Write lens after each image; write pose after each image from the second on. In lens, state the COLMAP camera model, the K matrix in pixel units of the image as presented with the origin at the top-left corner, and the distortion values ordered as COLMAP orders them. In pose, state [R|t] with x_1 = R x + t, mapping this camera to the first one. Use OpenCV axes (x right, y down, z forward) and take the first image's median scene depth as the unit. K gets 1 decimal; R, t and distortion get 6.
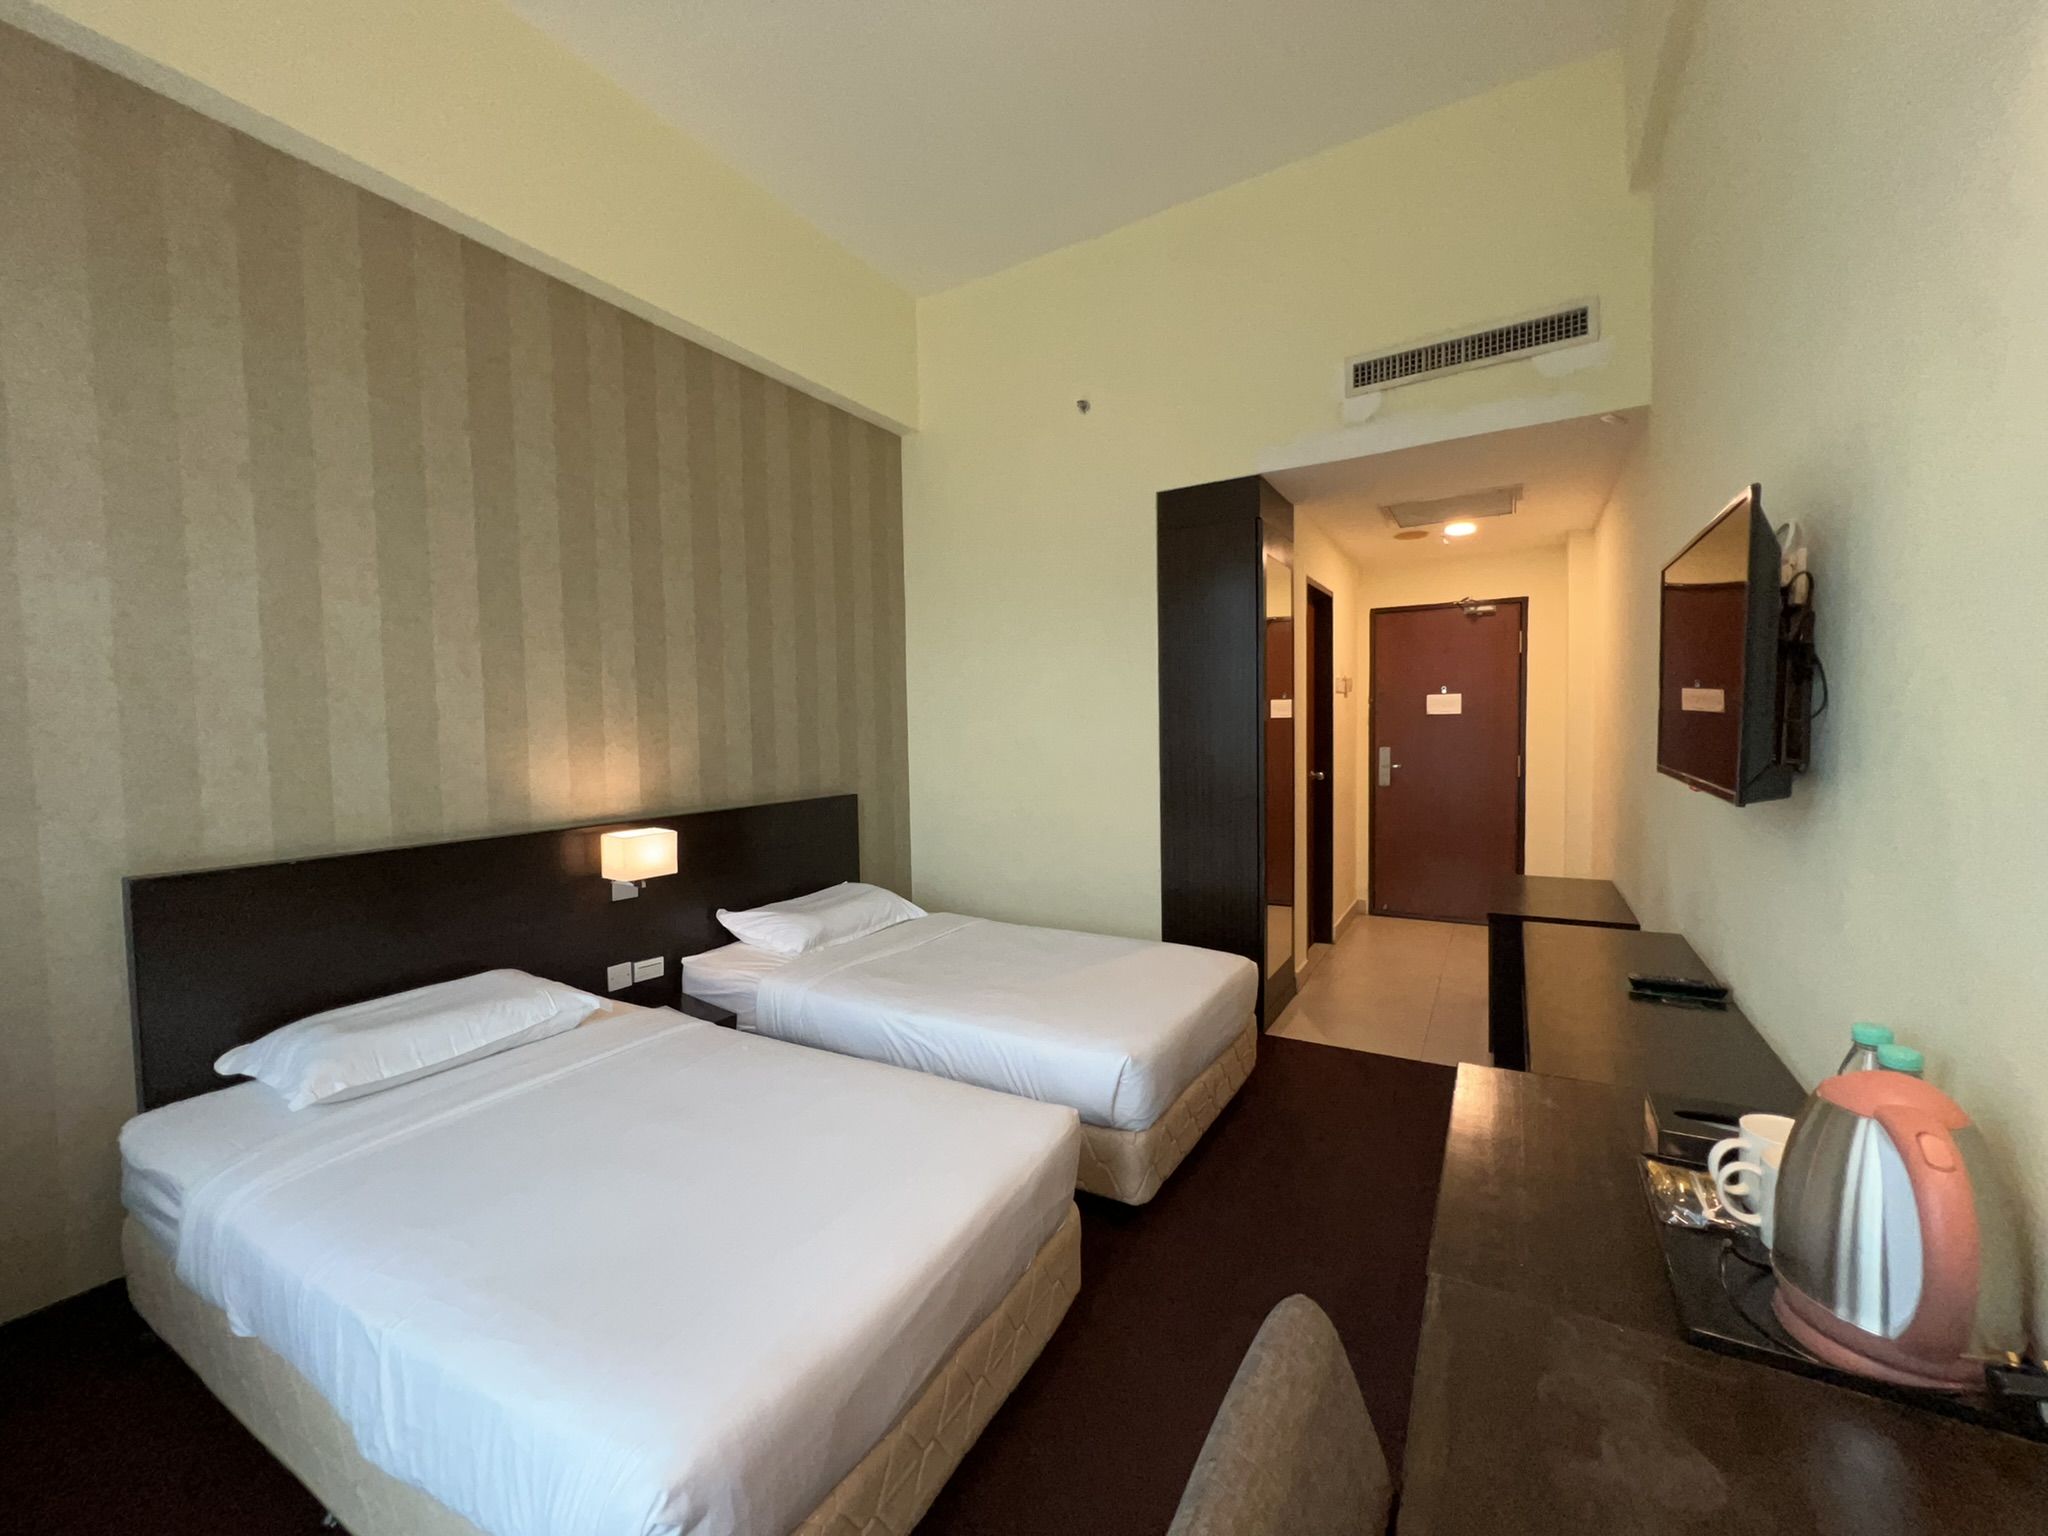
lens RADIAL K [[822.6, 0, 1024.0], [0, 822.6, 768.0], [0, 0, 1]] dist [0.002235, 0.000130]
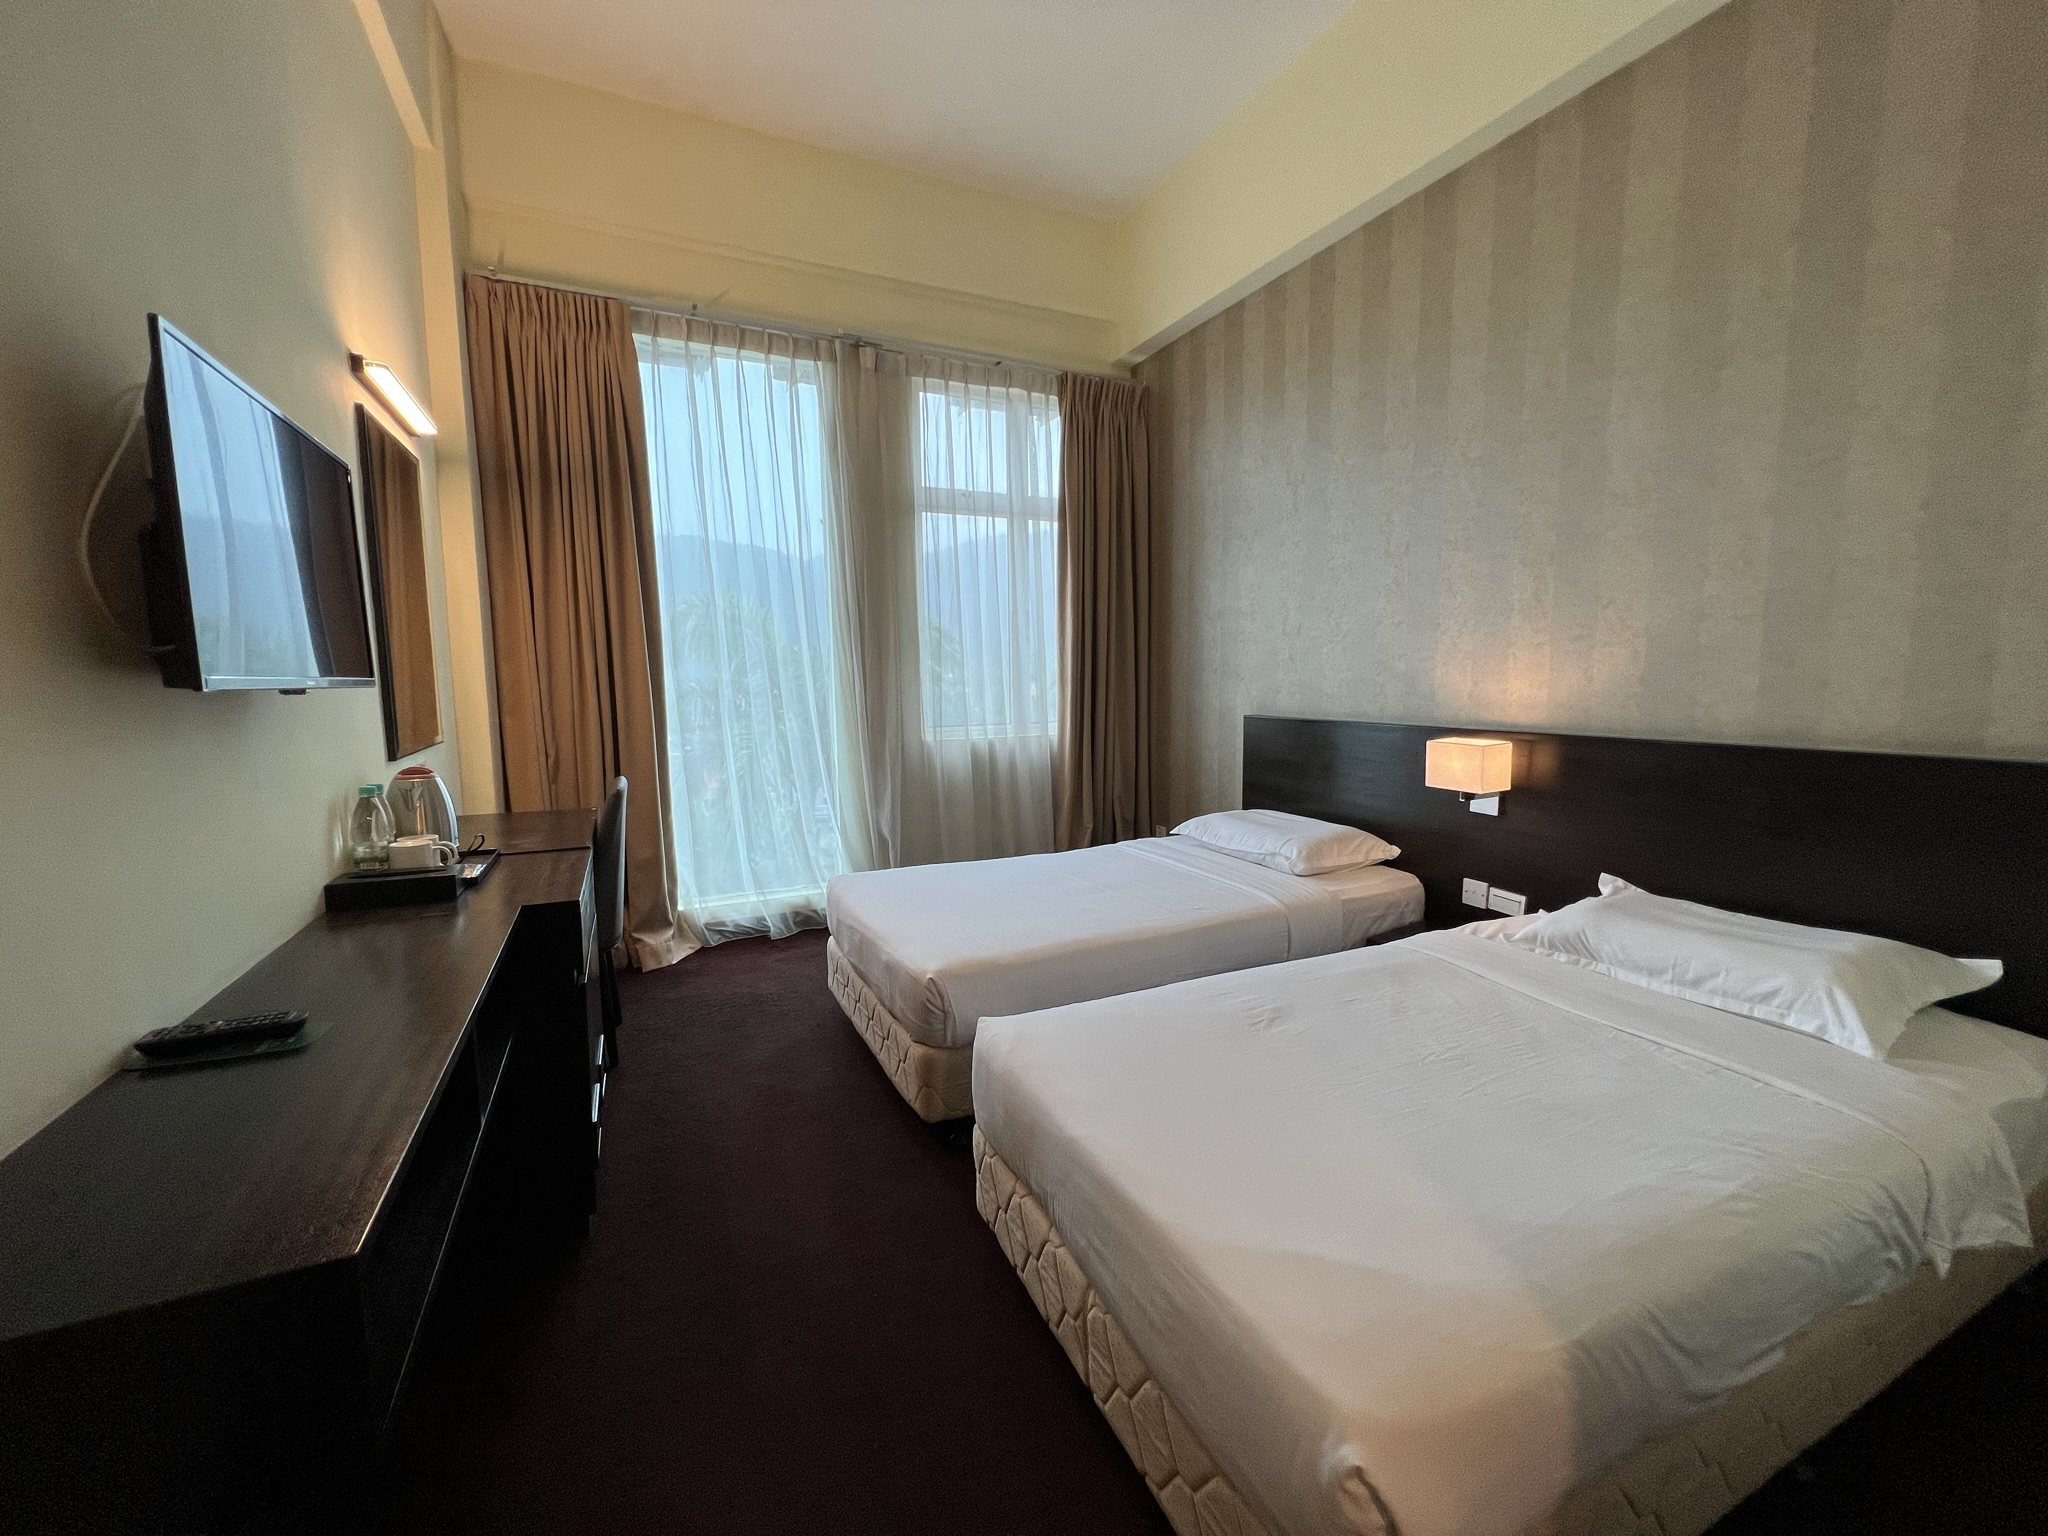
lens RADIAL K [[822.6, 0, 1024.0], [0, 822.6, 768.0], [0, 0, 1]] dist [0.002235, 0.000130]
pose [[-0.556525, 0.120970, -0.821977, 0.554396], [-0.020539, 0.987038, 0.159168, -0.027428], [0.830577, 0.105464, -0.546826, 1.071235]]
